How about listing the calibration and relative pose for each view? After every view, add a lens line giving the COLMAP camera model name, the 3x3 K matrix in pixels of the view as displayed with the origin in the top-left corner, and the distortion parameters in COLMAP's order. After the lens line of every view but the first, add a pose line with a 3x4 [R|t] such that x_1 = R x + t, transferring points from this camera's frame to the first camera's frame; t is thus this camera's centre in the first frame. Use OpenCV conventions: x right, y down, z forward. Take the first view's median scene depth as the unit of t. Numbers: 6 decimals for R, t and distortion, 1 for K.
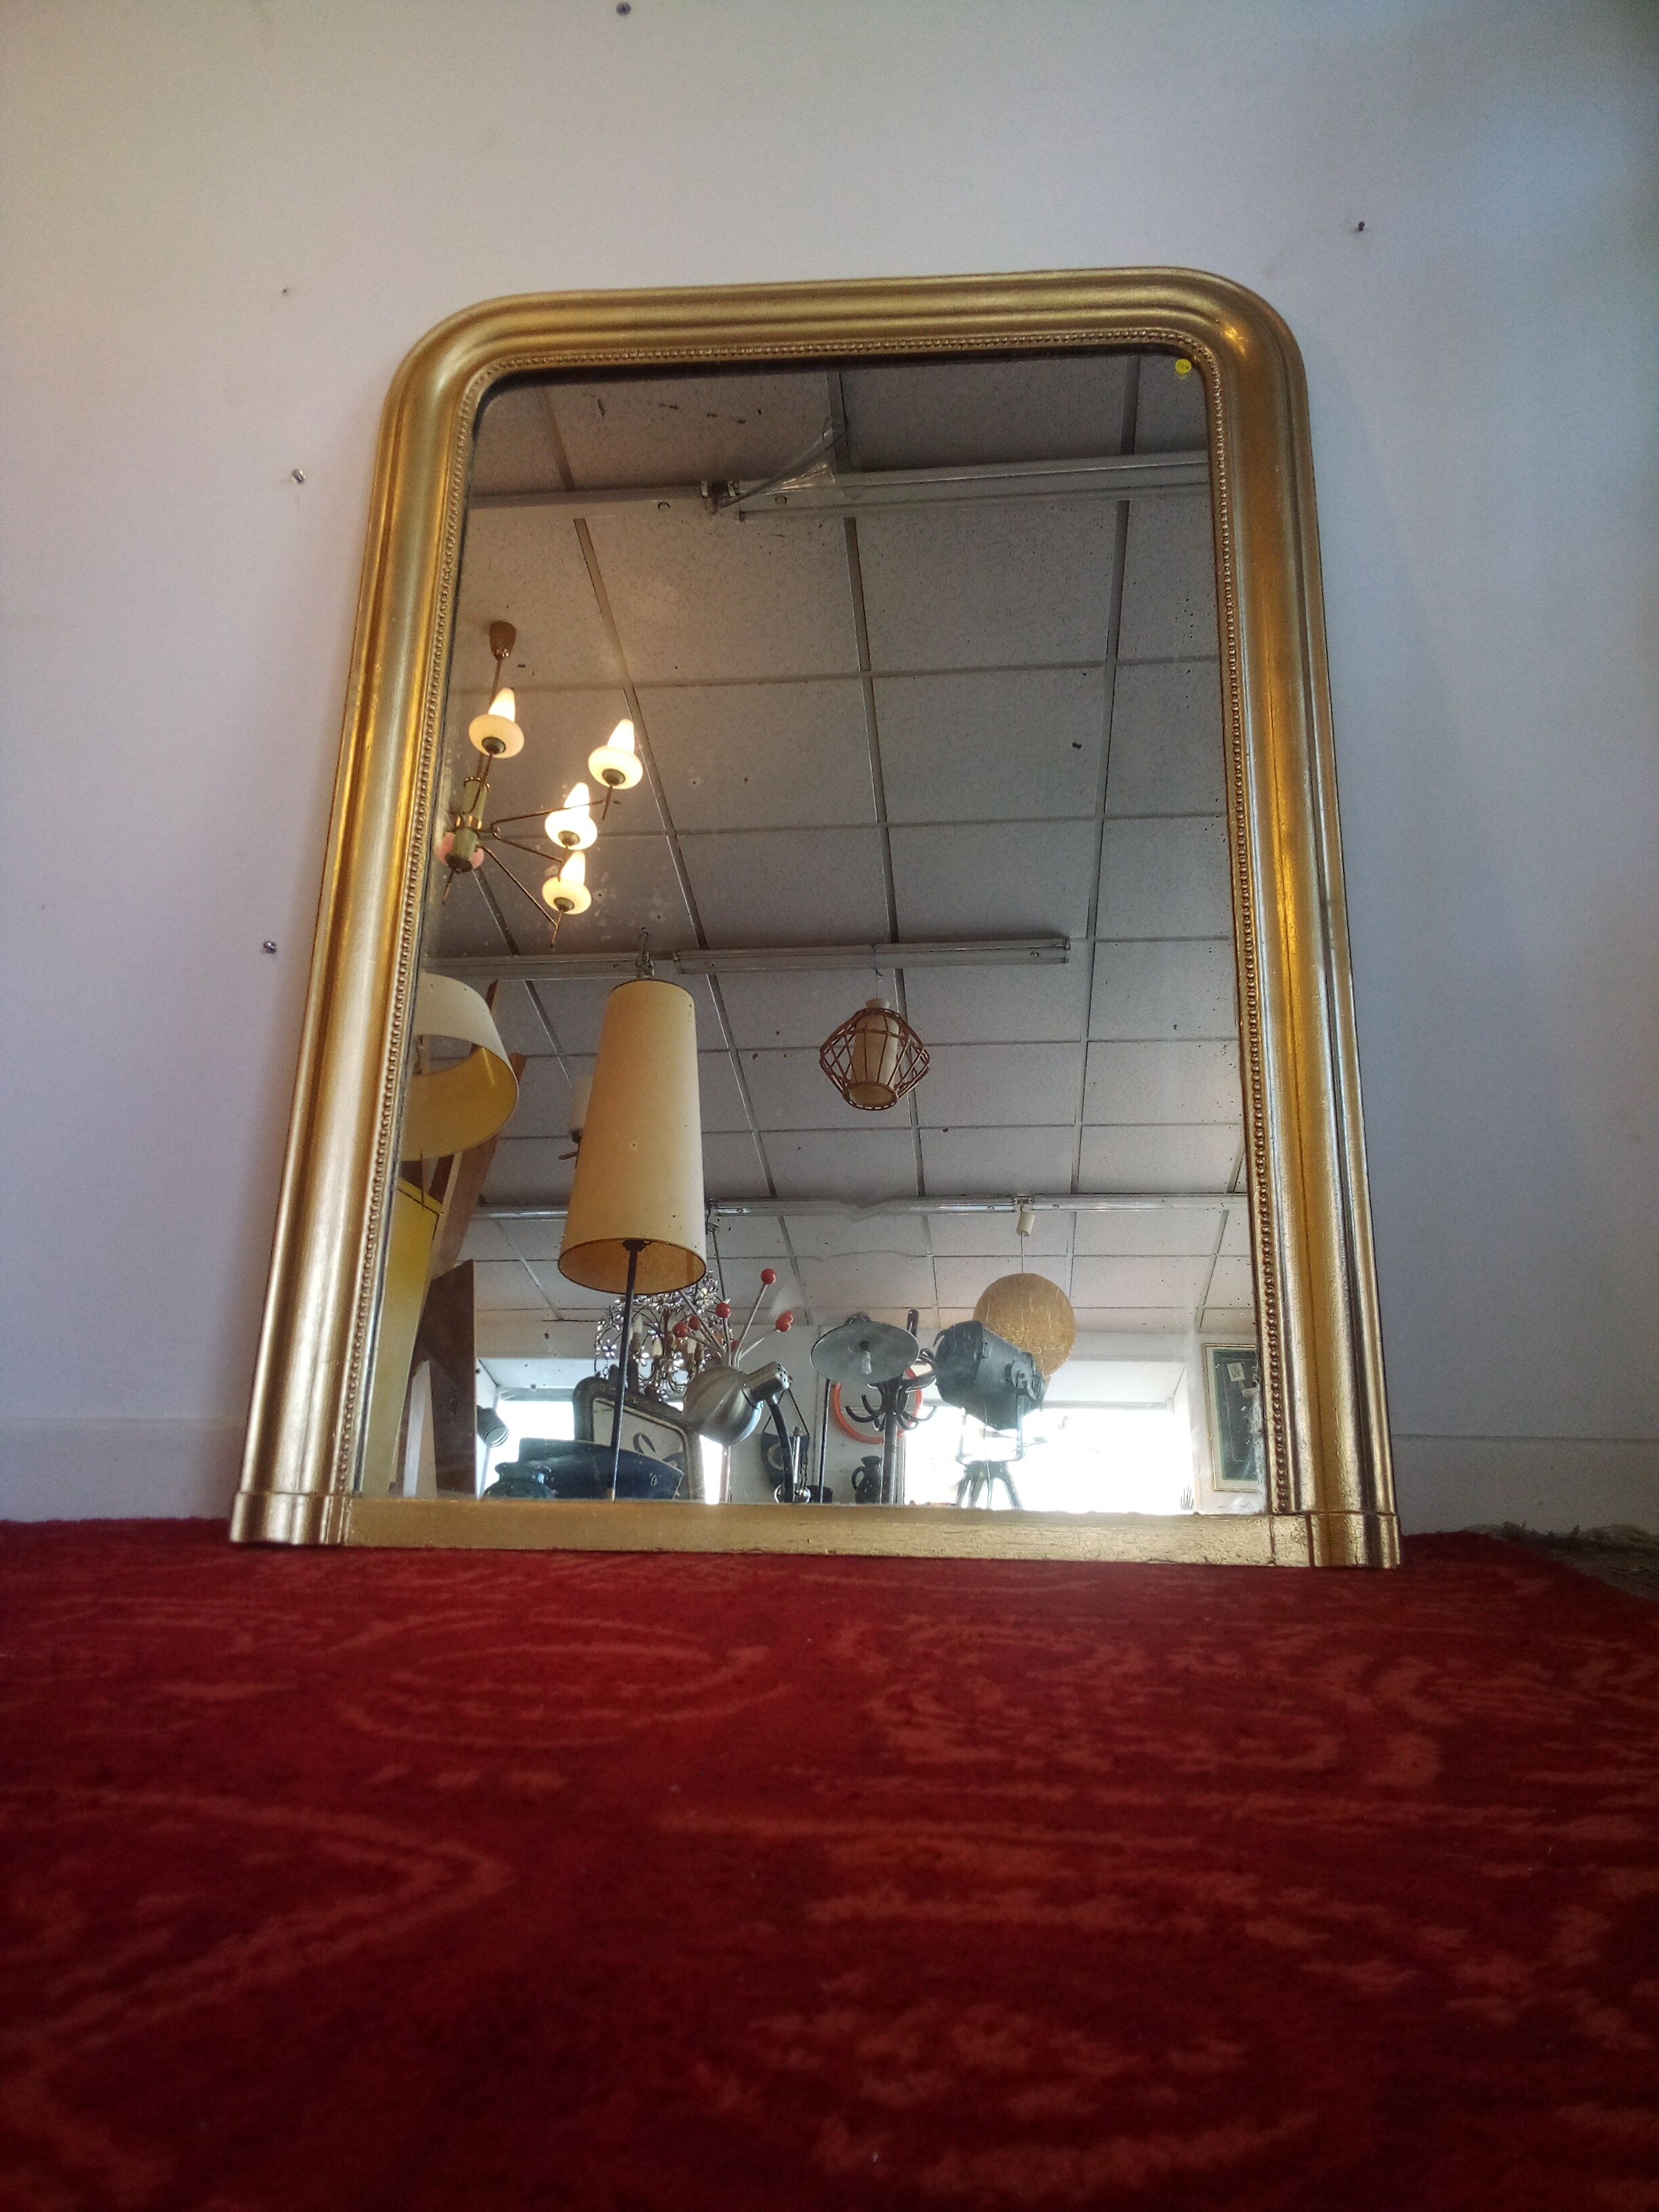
lens RADIAL K [[1758.8, 0, 844.3], [0, 1758.8, 1093.4], [0, 0, 1]] dist [0.067518, -0.116482]
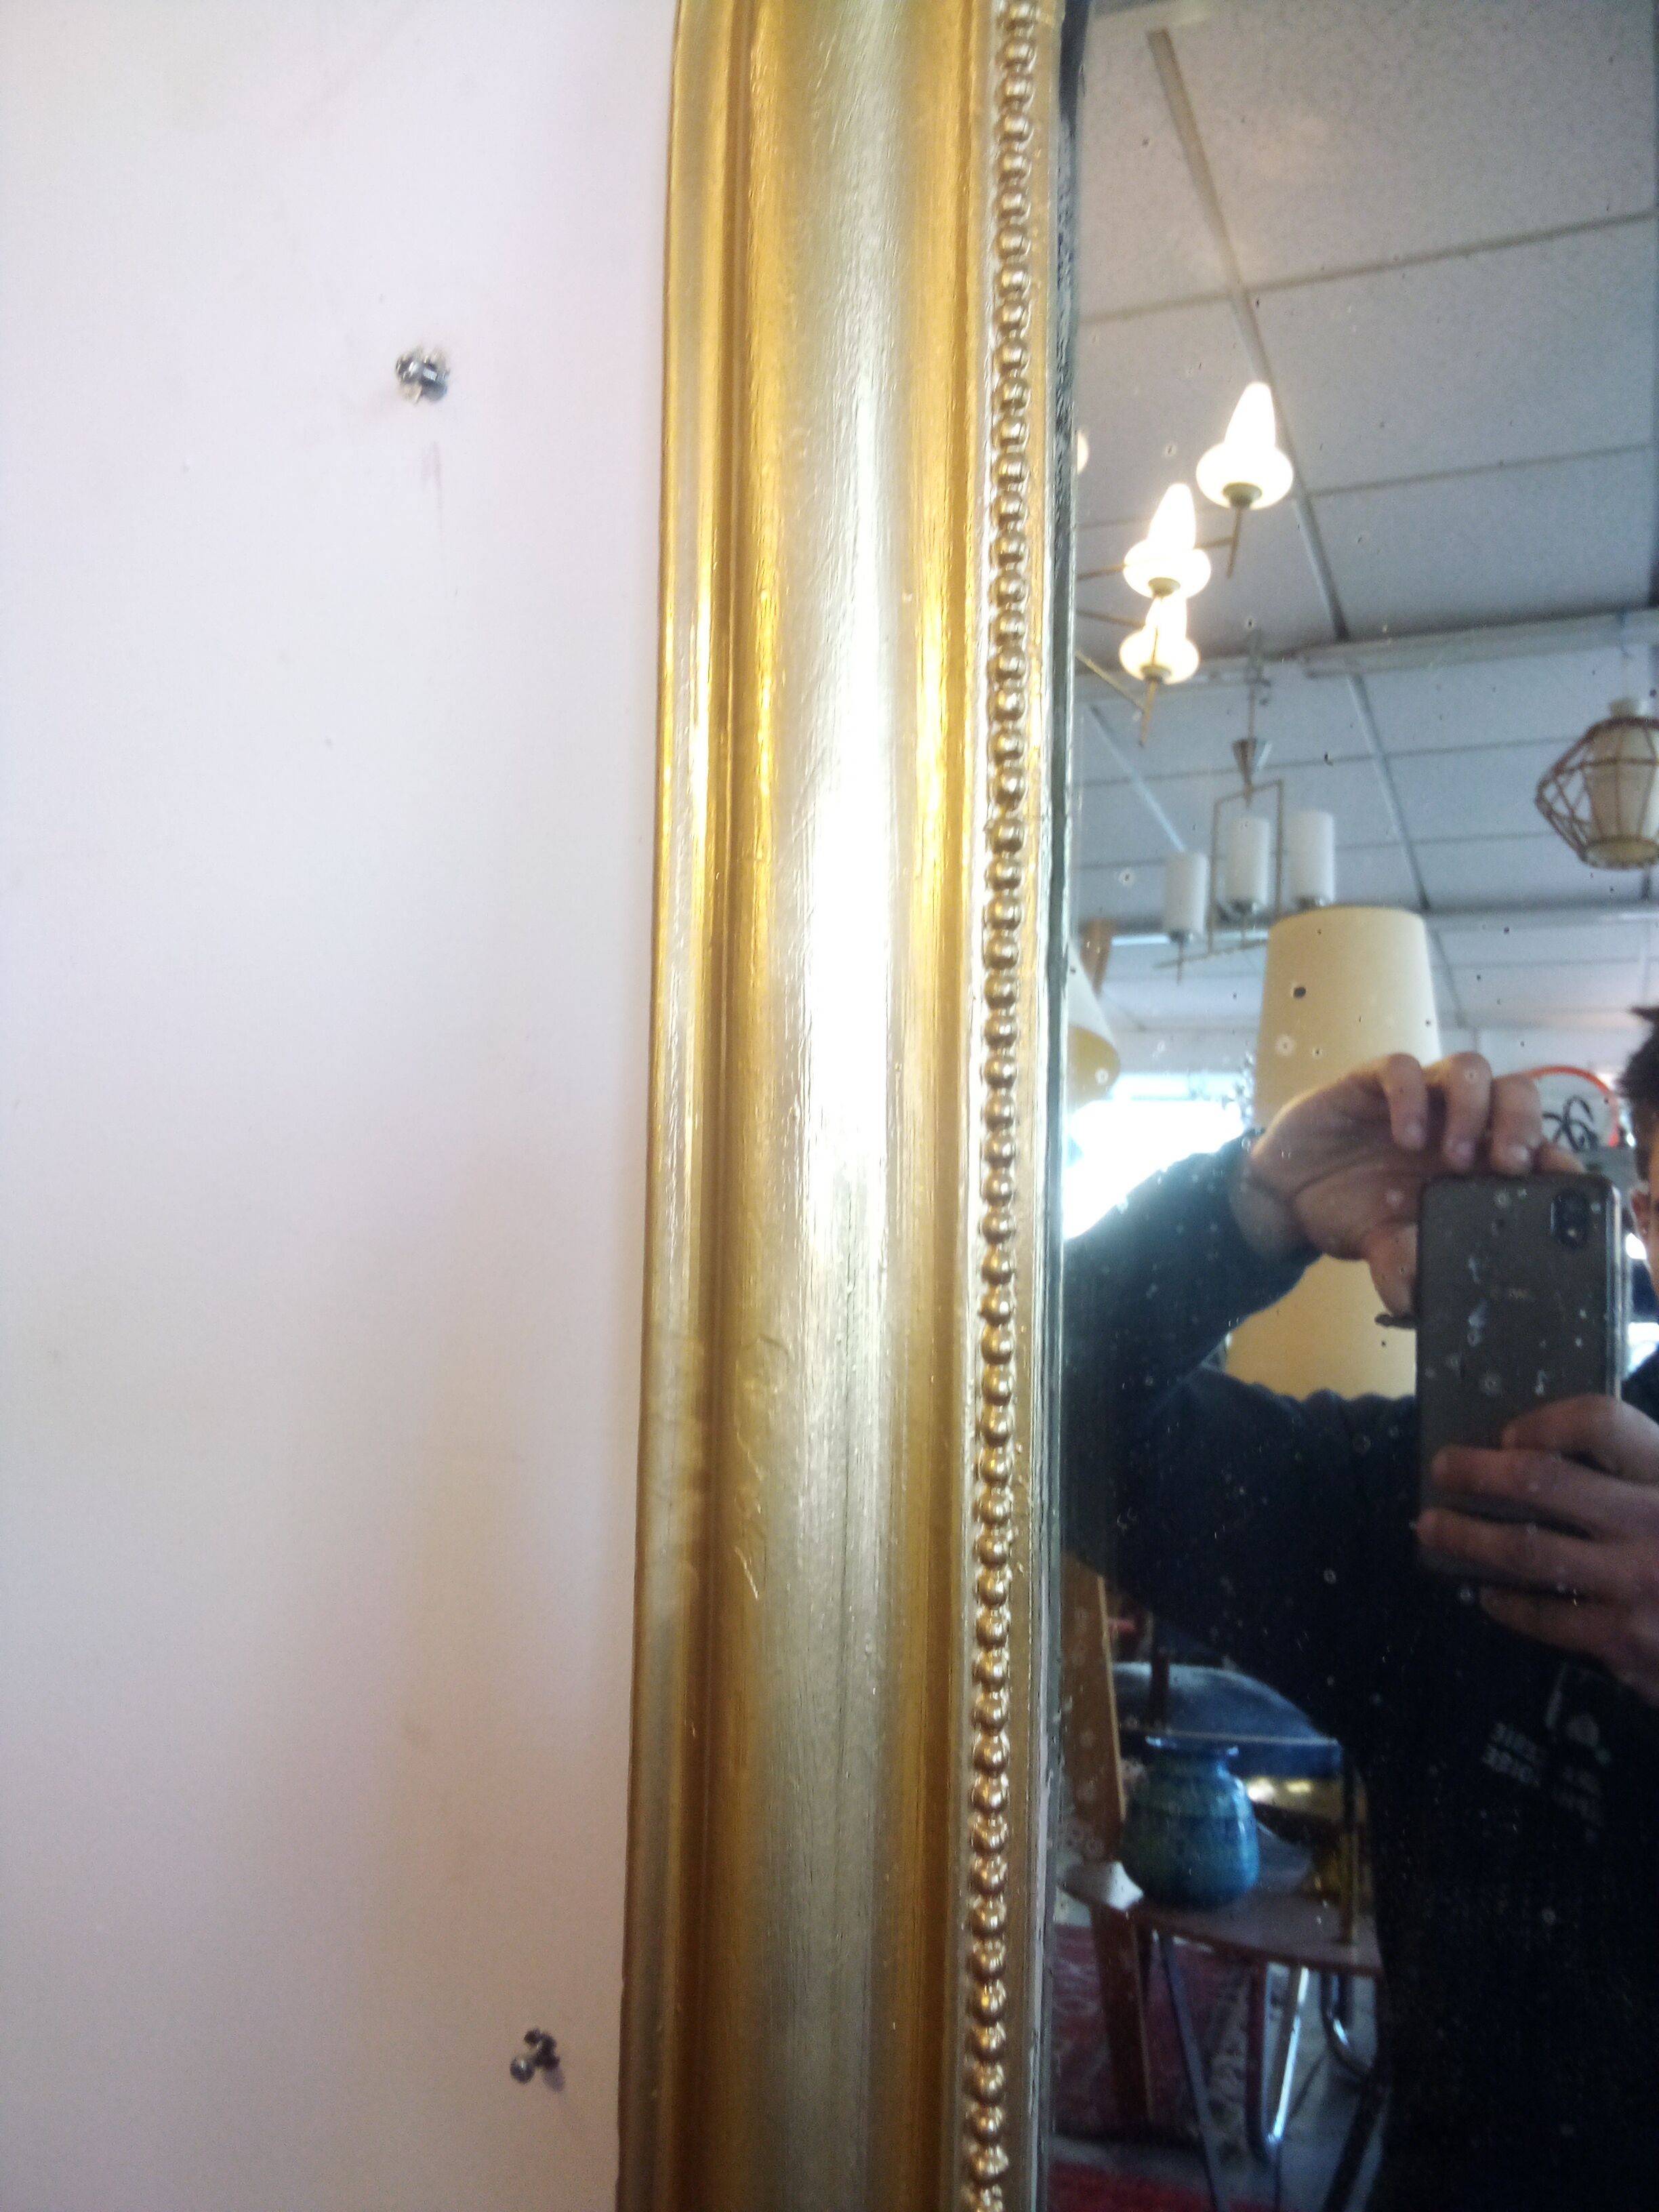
lens RADIAL K [[1775.4, 0, 812.7], [0, 1775.4, 1090.2], [0, 0, 1]] dist [0.085997, -0.196112]
pose [[0.947079, -0.023657, -0.320126, -0.071240], [0.106571, 0.963889, 0.244053, -0.133687], [0.302792, -0.265253, 0.915400, 0.316352]]
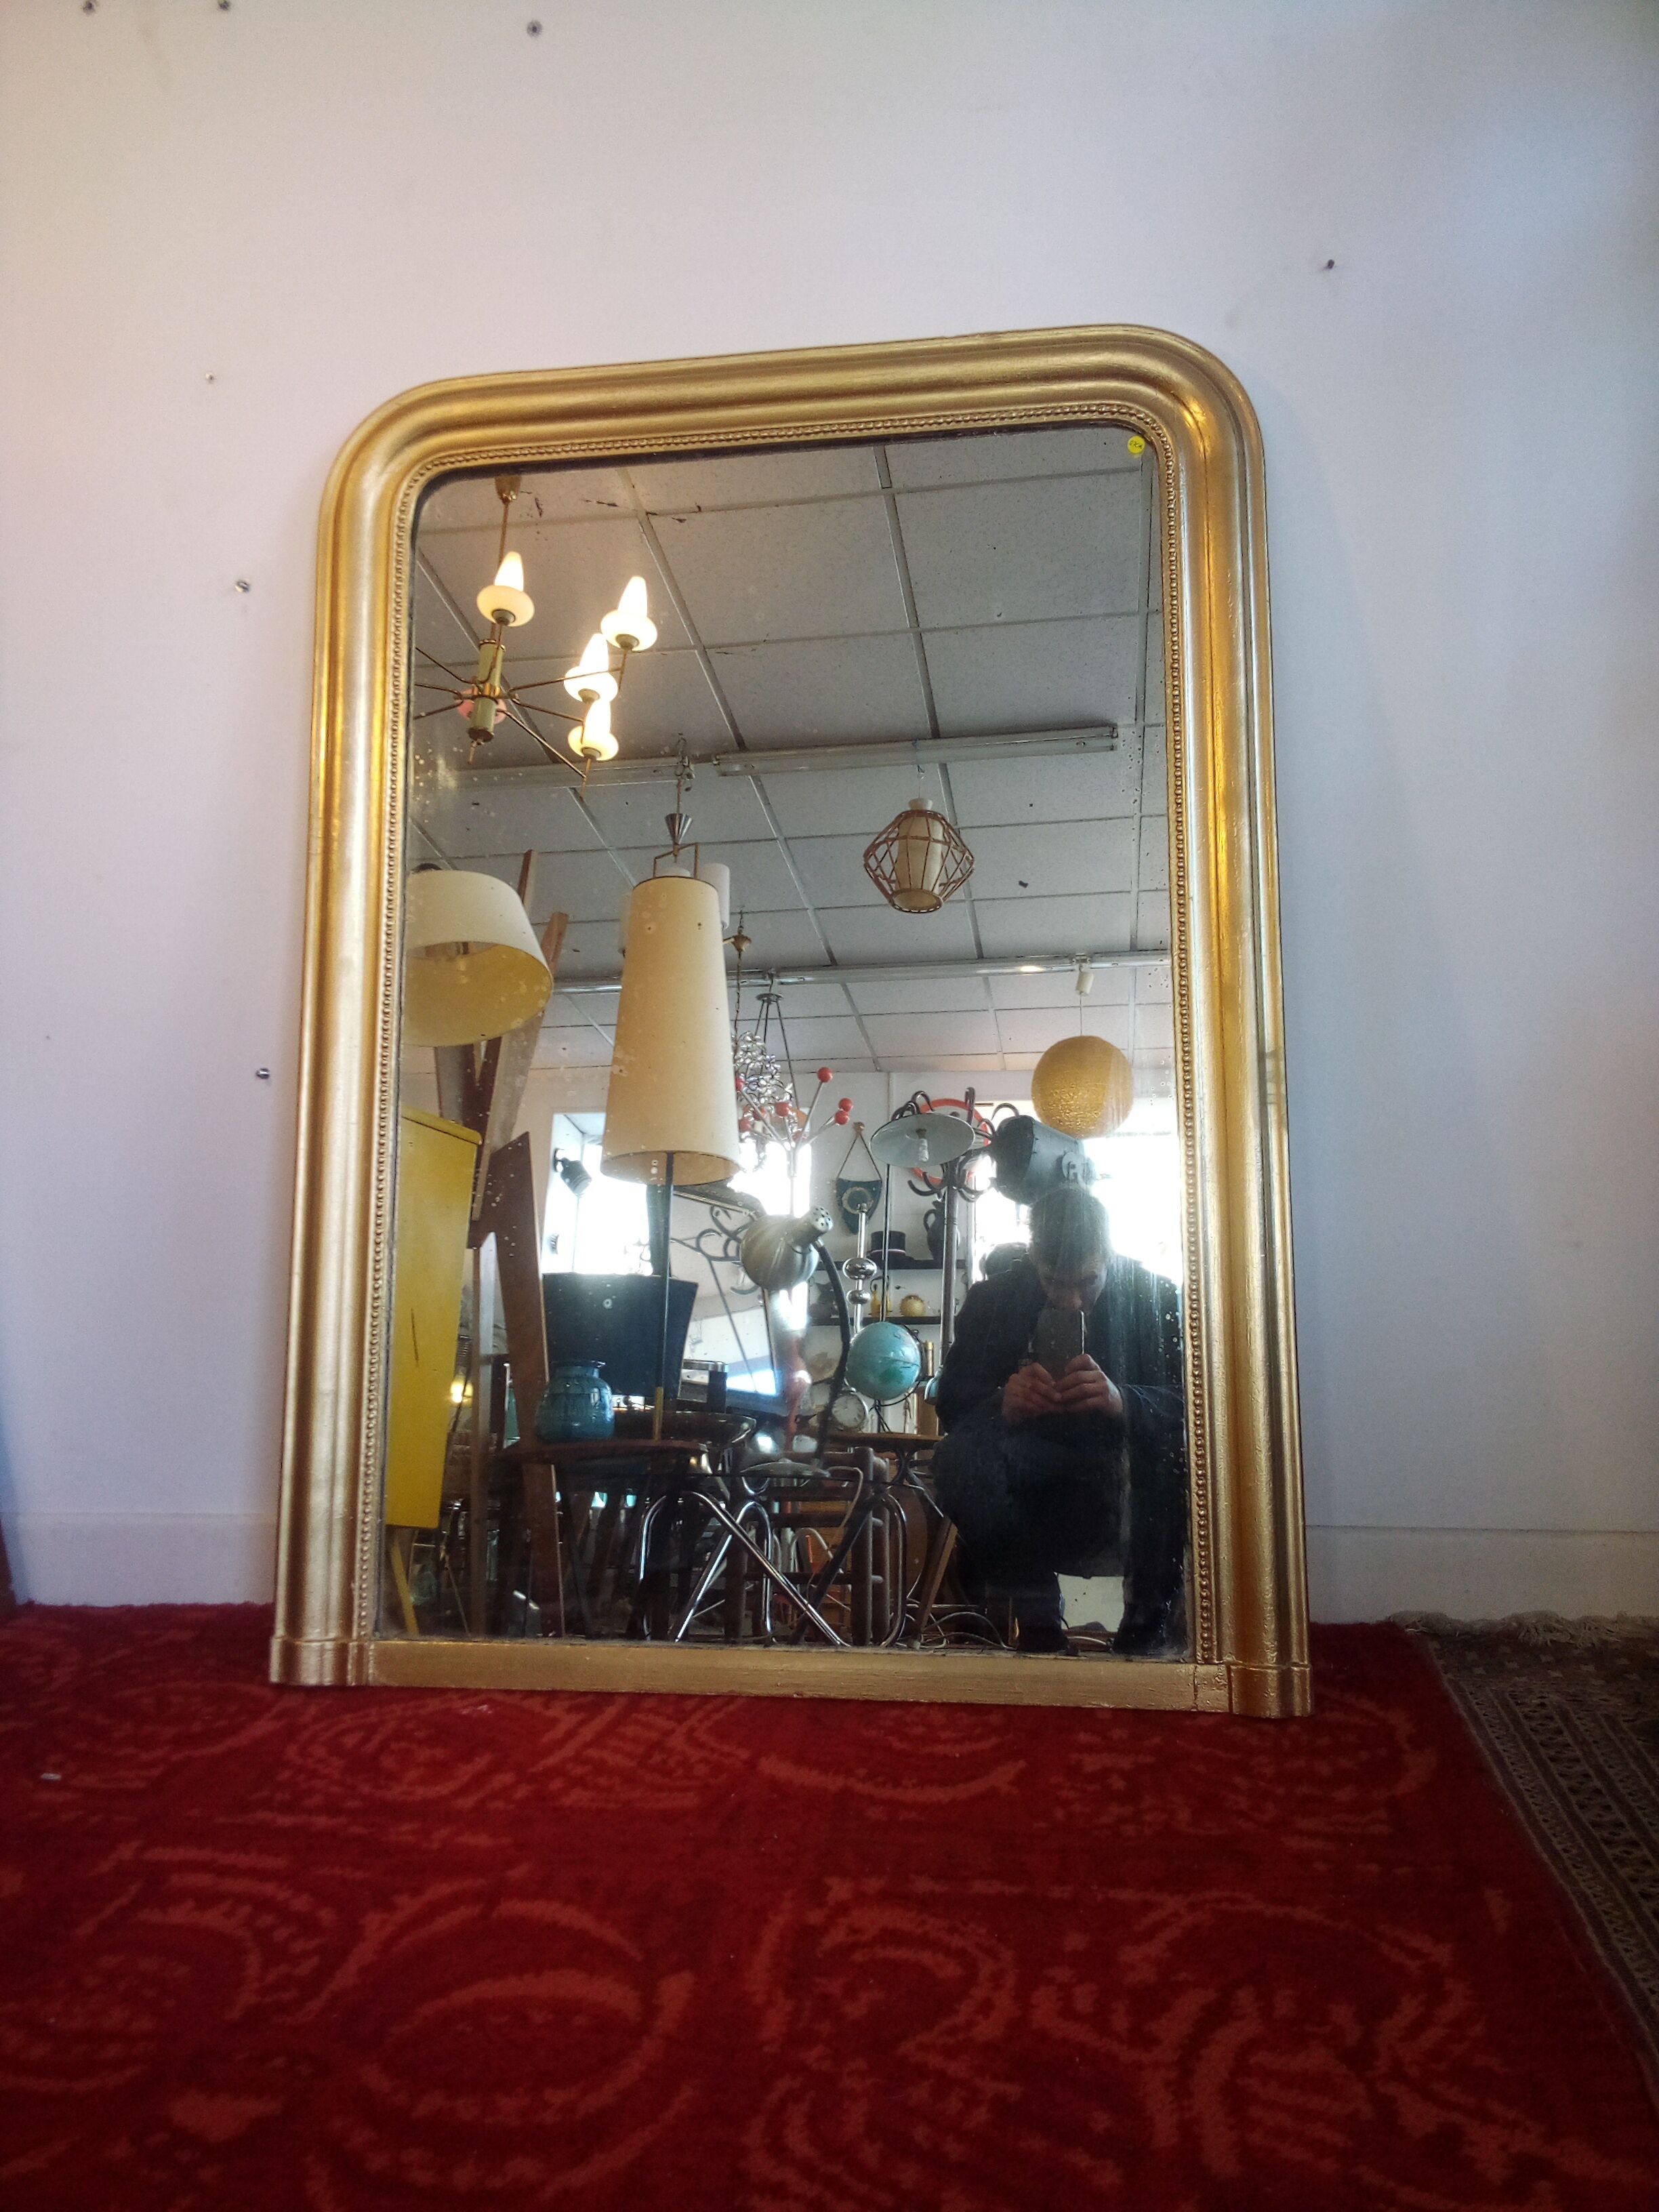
lens RADIAL K [[1775.4, 0, 812.7], [0, 1775.4, 1090.2], [0, 0, 1]] dist [0.085997, -0.196112]
pose [[0.996887, -0.030752, -0.072603, 0.032424], [0.044396, 0.979891, 0.194534, -0.111523], [0.065161, -0.197151, 0.978205, -0.009062]]
